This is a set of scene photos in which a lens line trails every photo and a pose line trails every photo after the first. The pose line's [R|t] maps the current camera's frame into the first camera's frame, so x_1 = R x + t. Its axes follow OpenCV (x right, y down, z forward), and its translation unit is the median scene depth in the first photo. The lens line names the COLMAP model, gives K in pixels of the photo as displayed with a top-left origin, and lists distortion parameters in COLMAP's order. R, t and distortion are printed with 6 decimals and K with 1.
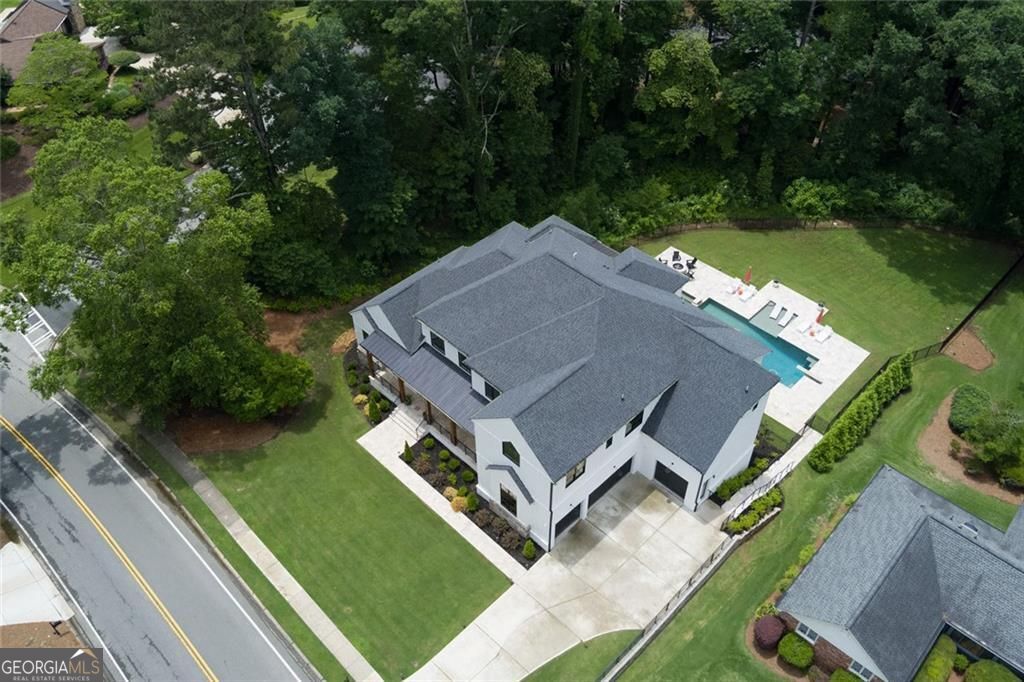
lens RADIAL K [[826.6, 0, 512.0], [0, 826.6, 341.0], [0, 0, 1]] dist [-0.085239, 0.039344]
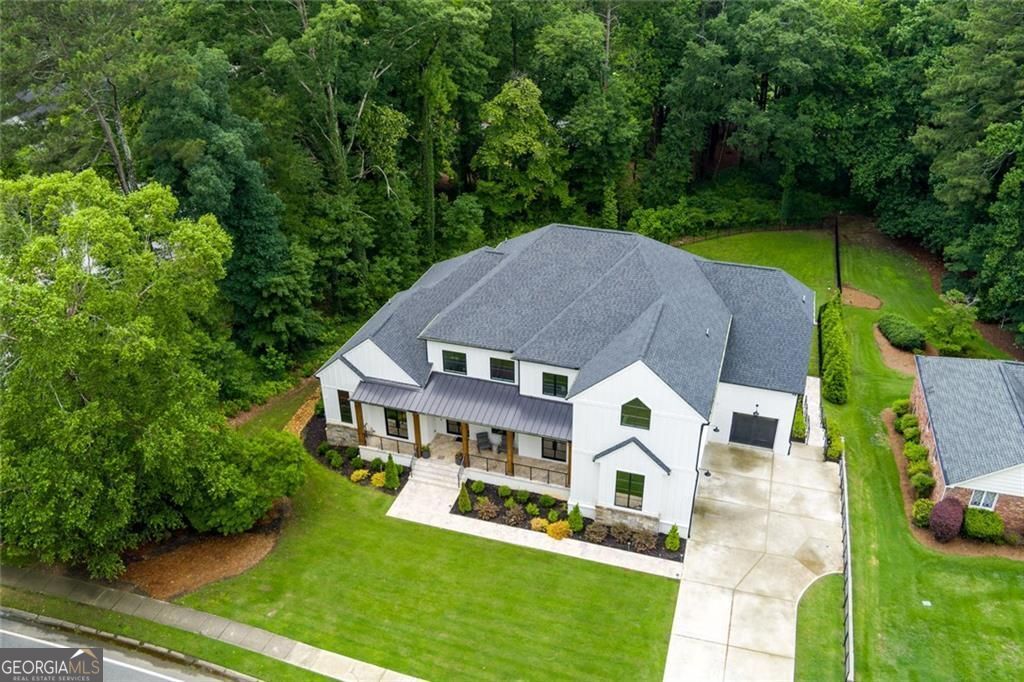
lens RADIAL K [[826.6, 0, 512.0], [0, 826.6, 341.0], [0, 0, 1]] dist [-0.085239, 0.039344]
pose [[0.892168, -0.223567, 0.392497, -0.350001], [0.316191, 0.929639, -0.189197, 0.153163], [-0.322582, 0.292899, 0.900084, 0.230262]]
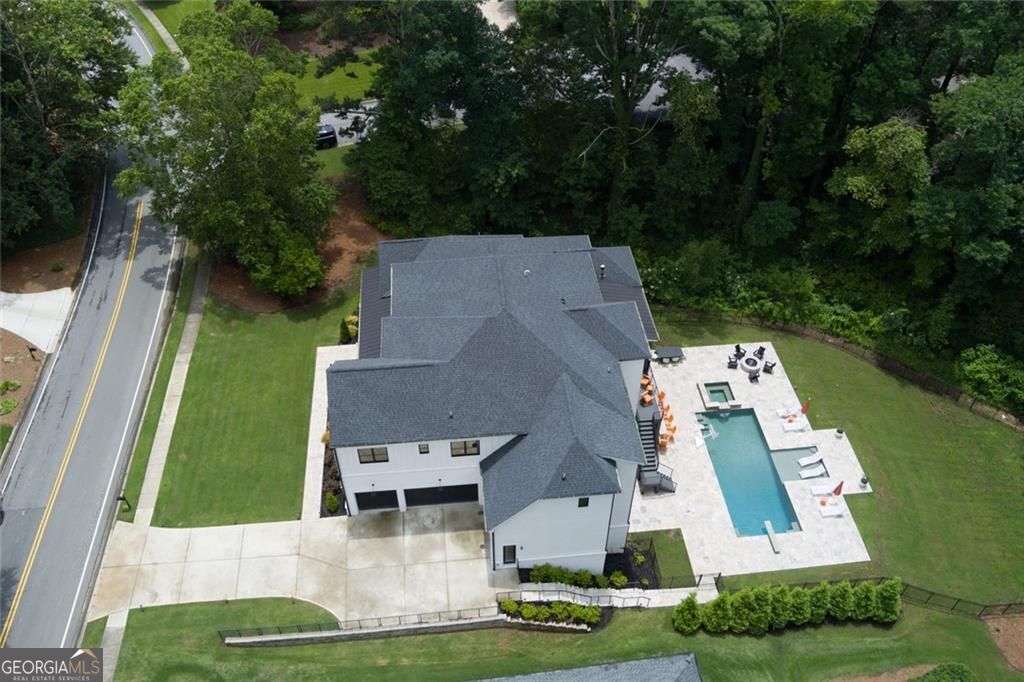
lens RADIAL K [[826.6, 0, 512.0], [0, 826.6, 341.0], [0, 0, 1]] dist [-0.085239, 0.039344]
pose [[0.774952, 0.448116, -0.445692, 0.500284], [-0.443651, 0.887943, 0.121370, -0.135688], [0.450137, 0.103676, 0.886920, 0.143321]]
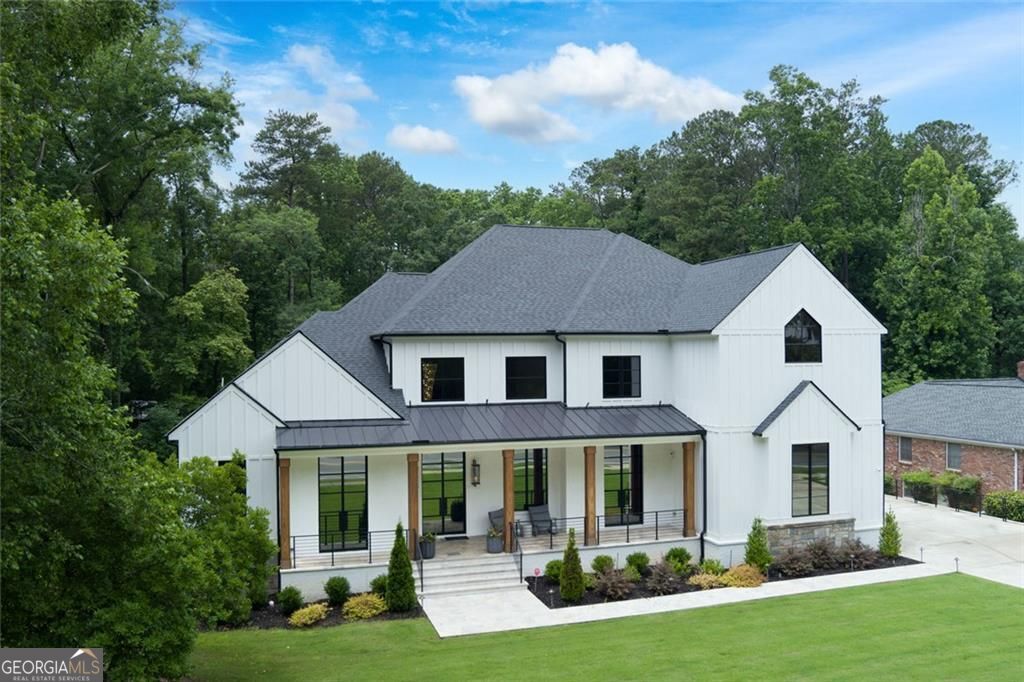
lens RADIAL K [[826.6, 0, 512.0], [0, 826.6, 341.0], [0, 0, 1]] dist [-0.085239, 0.039344]
pose [[0.466652, 0.018542, 0.884247, -0.479919], [0.617746, 0.708659, -0.340869, 0.168719], [-0.632950, 0.705307, 0.319243, 0.792413]]
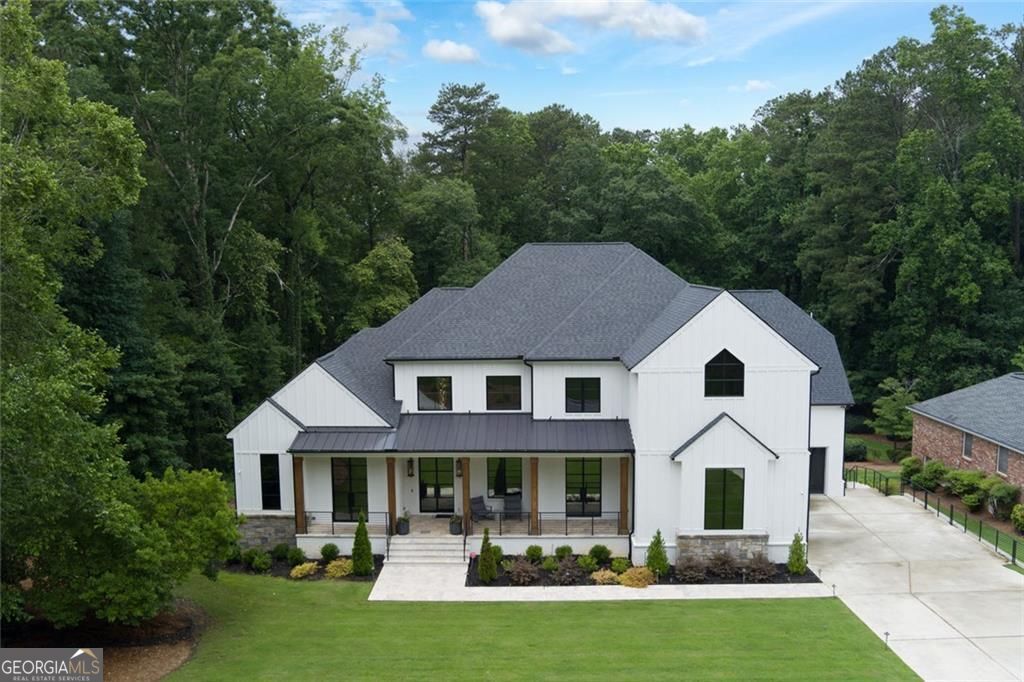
lens RADIAL K [[826.6, 0, 512.0], [0, 826.6, 341.0], [0, 0, 1]] dist [-0.085239, 0.039344]
pose [[0.725486, -0.067083, 0.684960, -0.448066], [0.480992, 0.761257, -0.434895, 0.255752], [-0.492257, 0.644971, 0.584548, 0.585494]]
